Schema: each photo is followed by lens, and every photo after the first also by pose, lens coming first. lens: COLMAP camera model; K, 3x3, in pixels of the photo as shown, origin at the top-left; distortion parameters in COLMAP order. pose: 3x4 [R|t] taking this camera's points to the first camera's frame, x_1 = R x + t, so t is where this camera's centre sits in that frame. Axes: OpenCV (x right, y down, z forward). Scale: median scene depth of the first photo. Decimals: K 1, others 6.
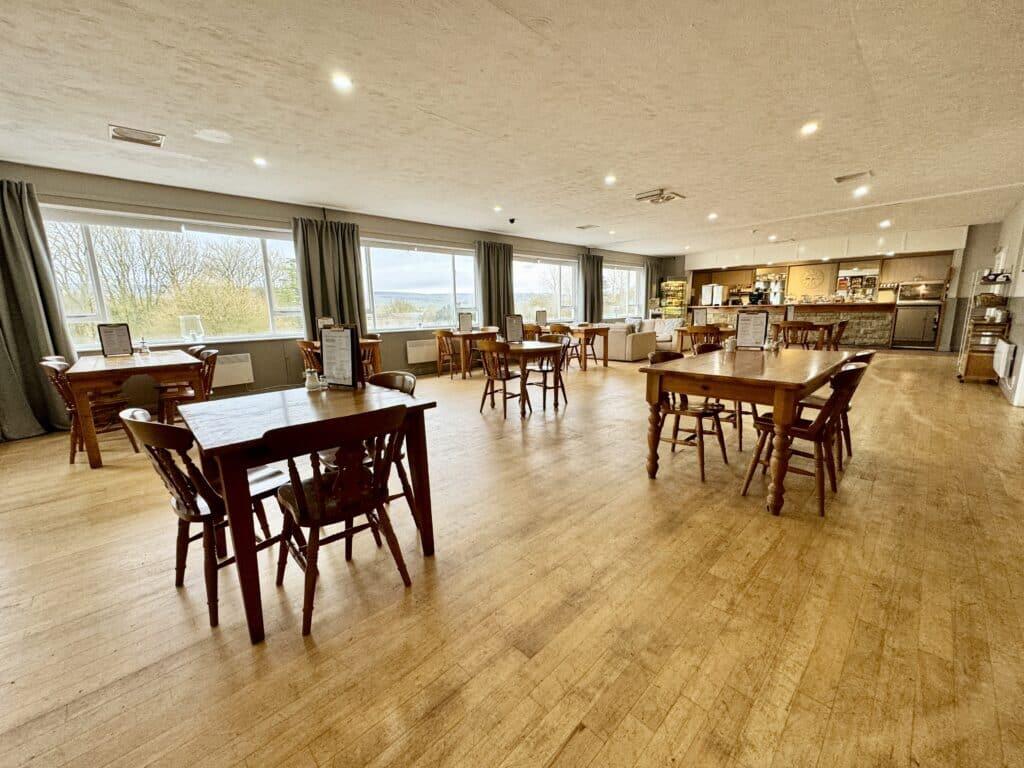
lens RADIAL K [[413.6, 0, 514.3], [0, 413.6, 382.6], [0, 0, 1]] dist [0.001620, 0.000263]
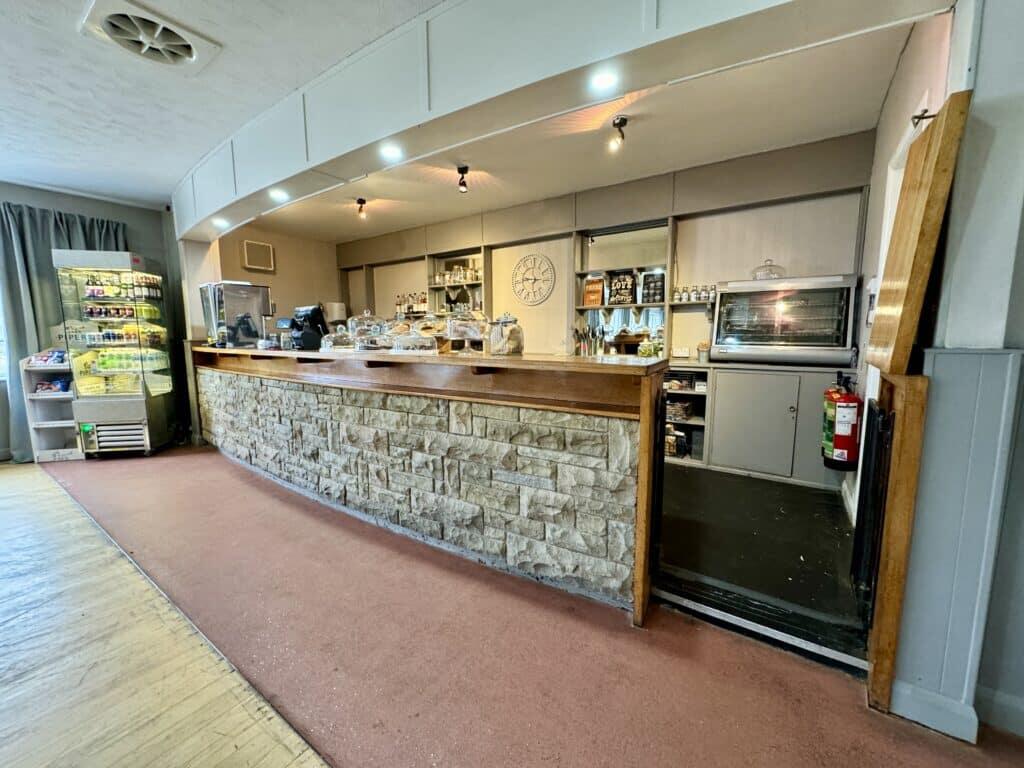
lens RADIAL K [[413.6, 0, 512.2], [0, 413.6, 384.6], [0, 0, 1]] dist [0.001620, 0.000263]
pose [[0.983045, -0.010702, 0.183050, 0.748911], [0.021859, 0.998016, -0.059043, -0.158047], [-0.182055, 0.062044, 0.981329, 0.755583]]
